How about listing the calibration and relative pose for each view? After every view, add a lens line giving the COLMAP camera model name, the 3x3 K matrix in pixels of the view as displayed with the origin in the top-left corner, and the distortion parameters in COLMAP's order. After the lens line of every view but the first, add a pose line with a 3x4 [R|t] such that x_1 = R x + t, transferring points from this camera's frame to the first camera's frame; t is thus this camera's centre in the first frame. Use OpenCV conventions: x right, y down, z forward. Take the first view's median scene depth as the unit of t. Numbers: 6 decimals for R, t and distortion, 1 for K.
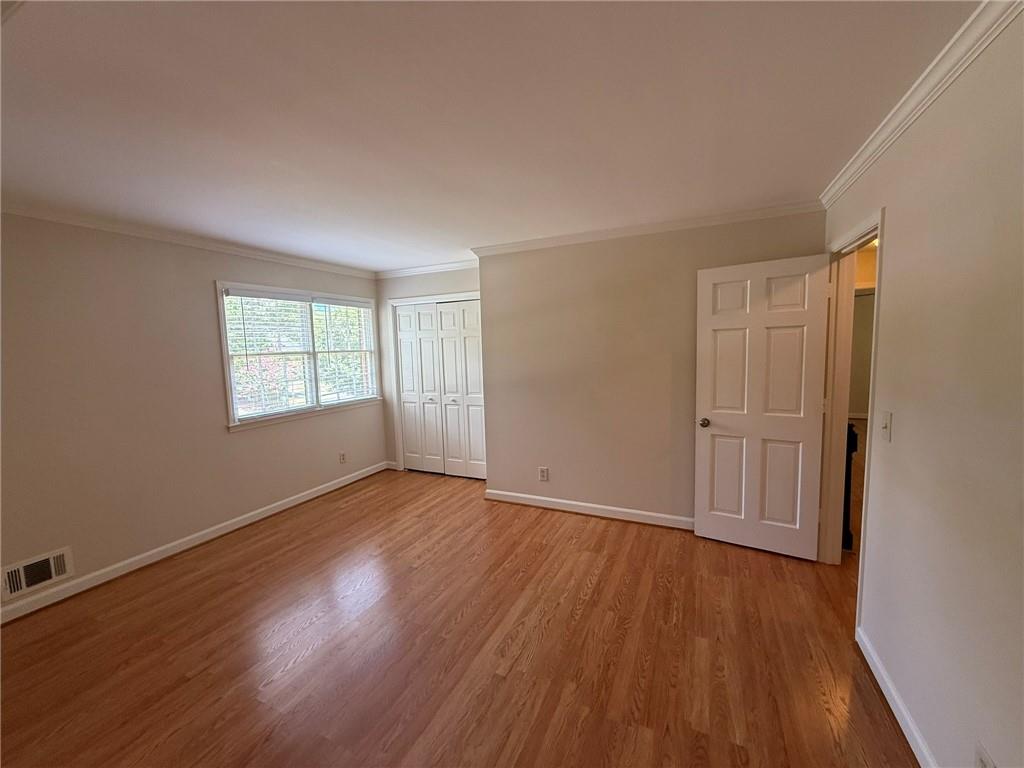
lens RADIAL K [[408.4, 0, 509.0], [0, 408.4, 383.5], [0, 0, 1]] dist [-0.003536, -0.000005]
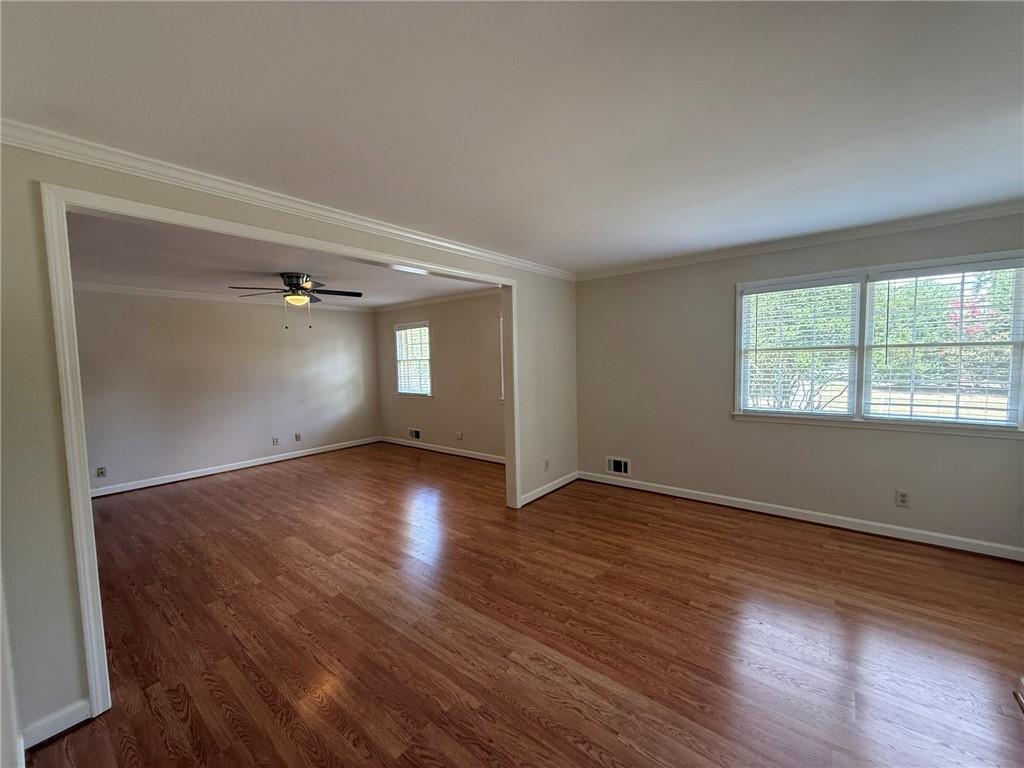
lens RADIAL K [[408.4, 0, 508.8], [0, 408.4, 384.9], [0, 0, 1]] dist [-0.003536, -0.000005]
pose [[-0.237884, 0.096585, -0.966479, 0.539711], [-0.060816, 0.991610, 0.114066, -0.064682], [0.969388, 0.085912, -0.230014, 0.671046]]
